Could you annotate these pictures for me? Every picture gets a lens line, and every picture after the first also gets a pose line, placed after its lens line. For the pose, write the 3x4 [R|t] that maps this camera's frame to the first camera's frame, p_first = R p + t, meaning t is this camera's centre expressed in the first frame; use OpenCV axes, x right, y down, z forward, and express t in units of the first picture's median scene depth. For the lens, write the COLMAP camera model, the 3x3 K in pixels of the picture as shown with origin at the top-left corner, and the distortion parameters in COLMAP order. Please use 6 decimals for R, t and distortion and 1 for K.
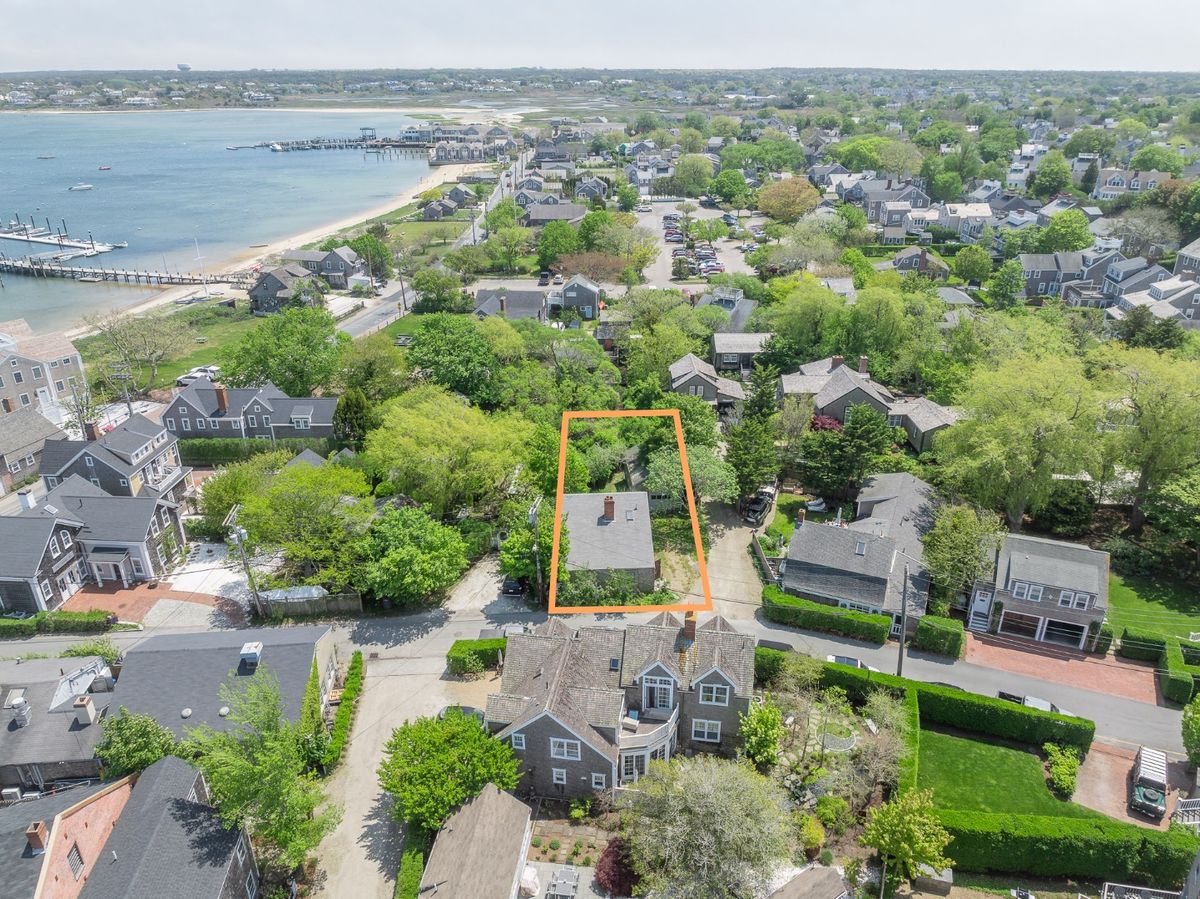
lens RADIAL K [[848.5, 0, 600.4], [0, 848.5, 449.3], [0, 0, 1]] dist [-0.009501, 0.002617]
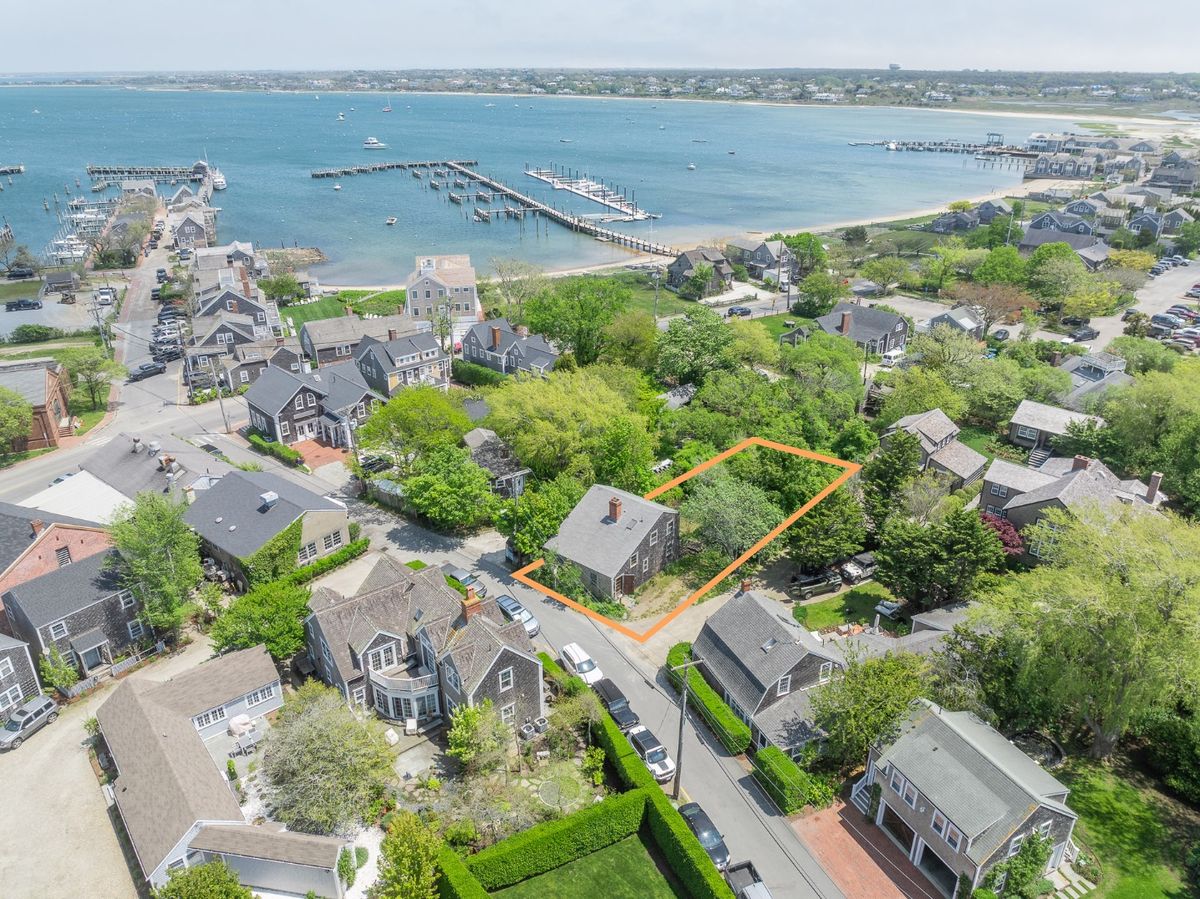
lens RADIAL K [[848.5, 0, 600.7], [0, 848.5, 450.1], [0, 0, 1]] dist [-0.009501, 0.002617]
pose [[0.730707, 0.290475, -0.617812, 0.223252], [-0.290143, 0.951303, 0.104110, -0.036612], [0.617968, 0.103180, 0.779404, 0.075677]]
